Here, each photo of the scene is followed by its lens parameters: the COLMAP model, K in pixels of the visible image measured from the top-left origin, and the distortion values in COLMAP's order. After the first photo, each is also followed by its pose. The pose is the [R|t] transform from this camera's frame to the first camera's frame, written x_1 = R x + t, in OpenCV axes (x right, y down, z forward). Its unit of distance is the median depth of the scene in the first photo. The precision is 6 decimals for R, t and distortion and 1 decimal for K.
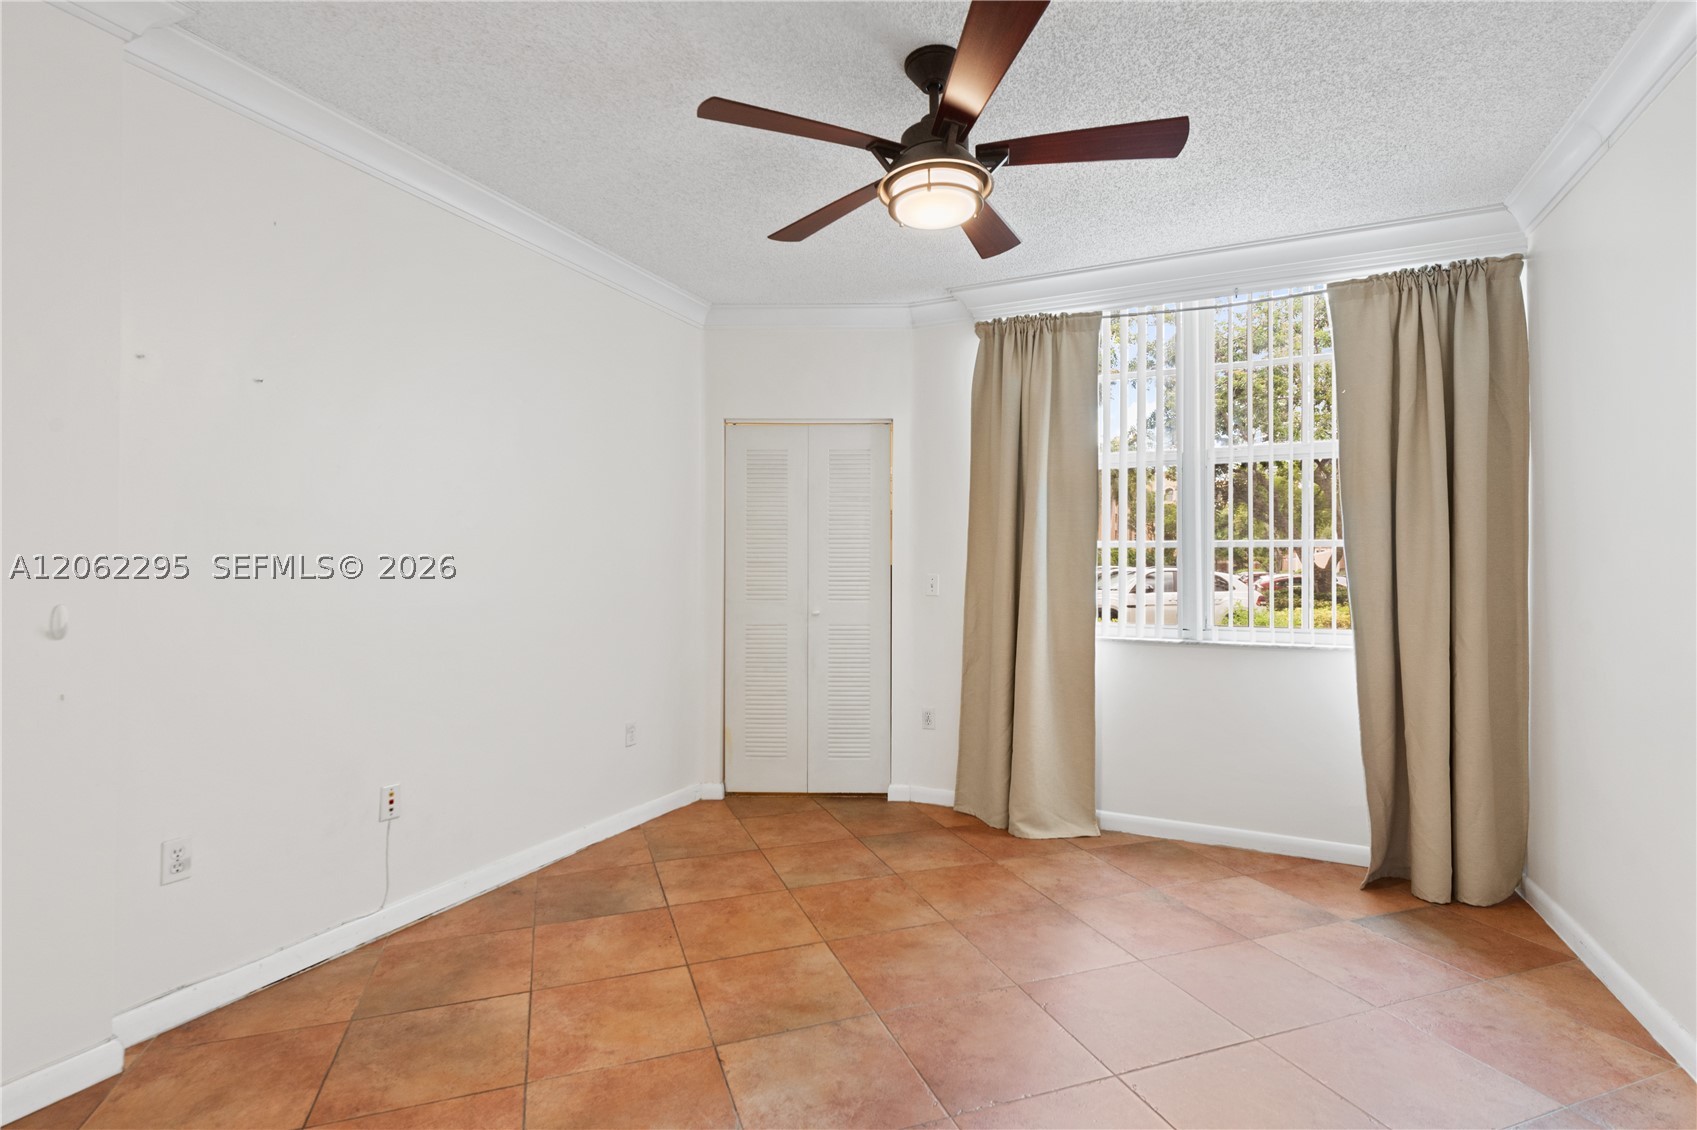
lens RADIAL K [[805.6, 0, 847.7], [0, 805.6, 565.5], [0, 0, 1]] dist [0.015426, -0.004506]
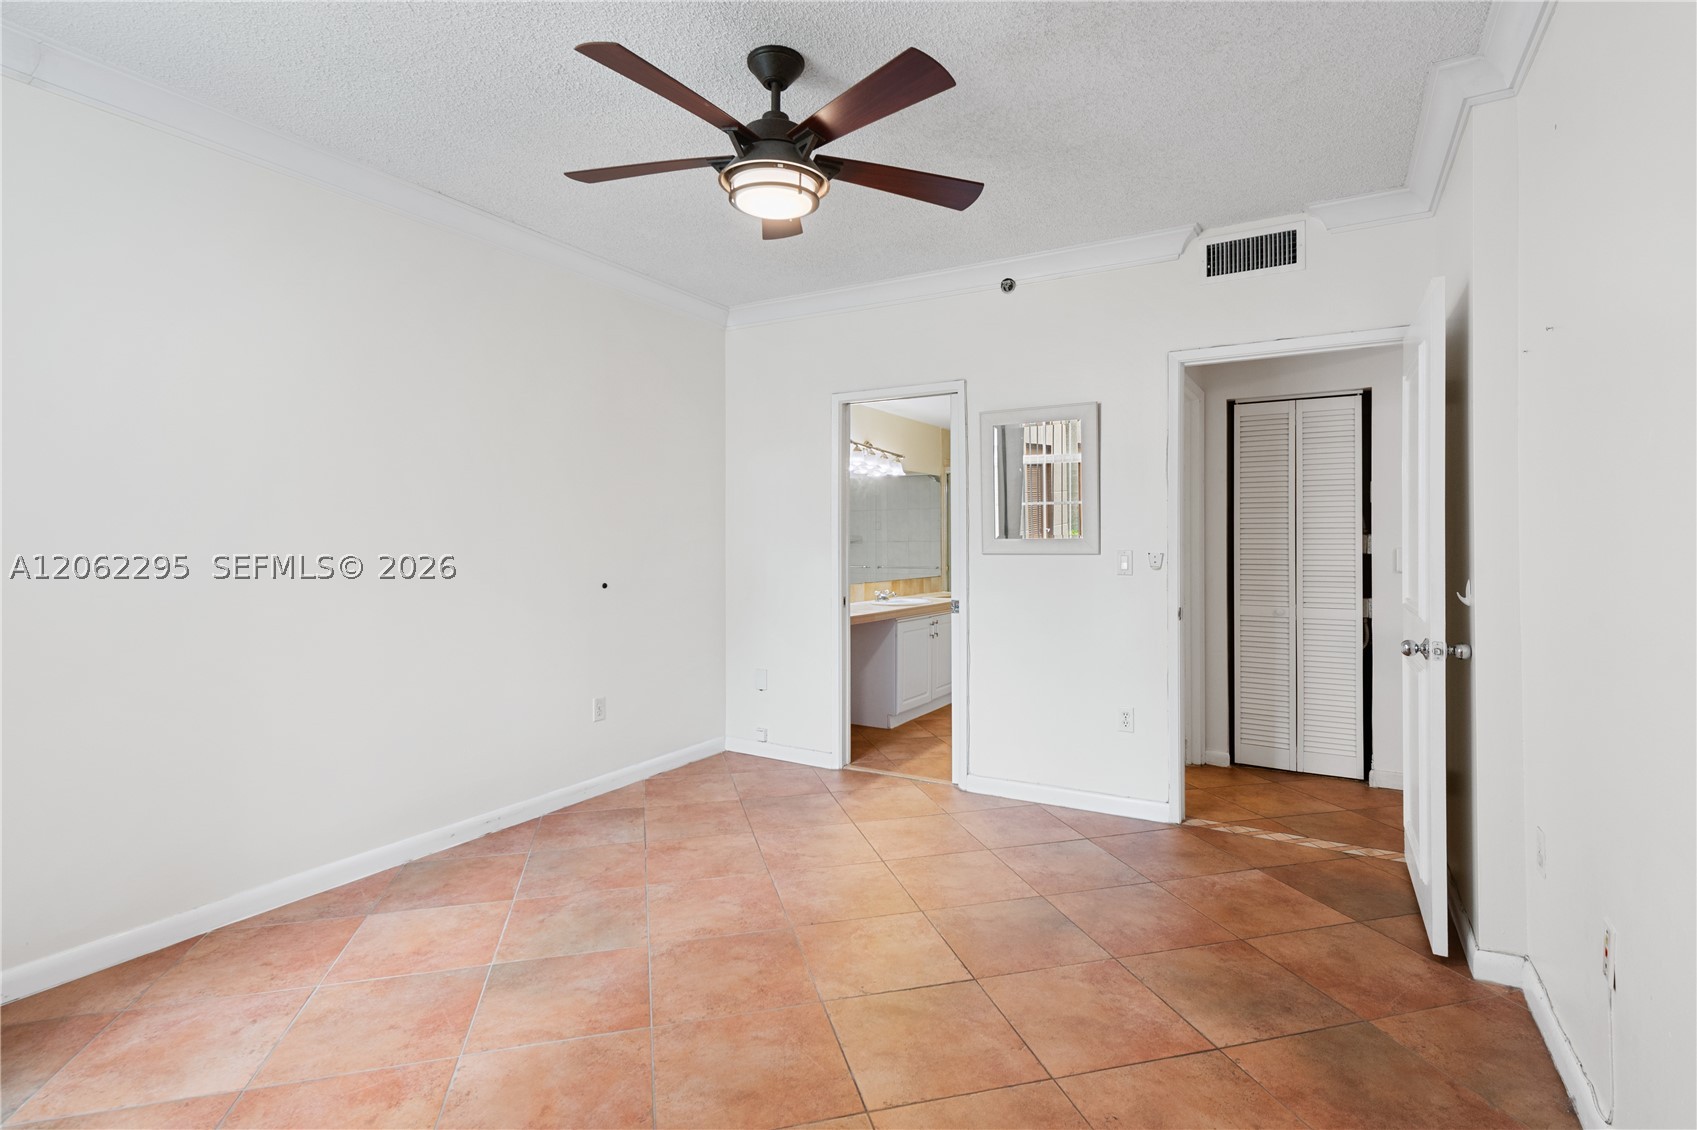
lens RADIAL K [[805.6, 0, 844.3], [0, 805.6, 561.9], [0, 0, 1]] dist [0.015426, -0.004506]
pose [[-0.995101, -0.008285, 0.098519, -0.082191], [-0.006583, 0.999824, 0.017591, 0.002630], [-0.098647, 0.016856, -0.994980, 1.914157]]
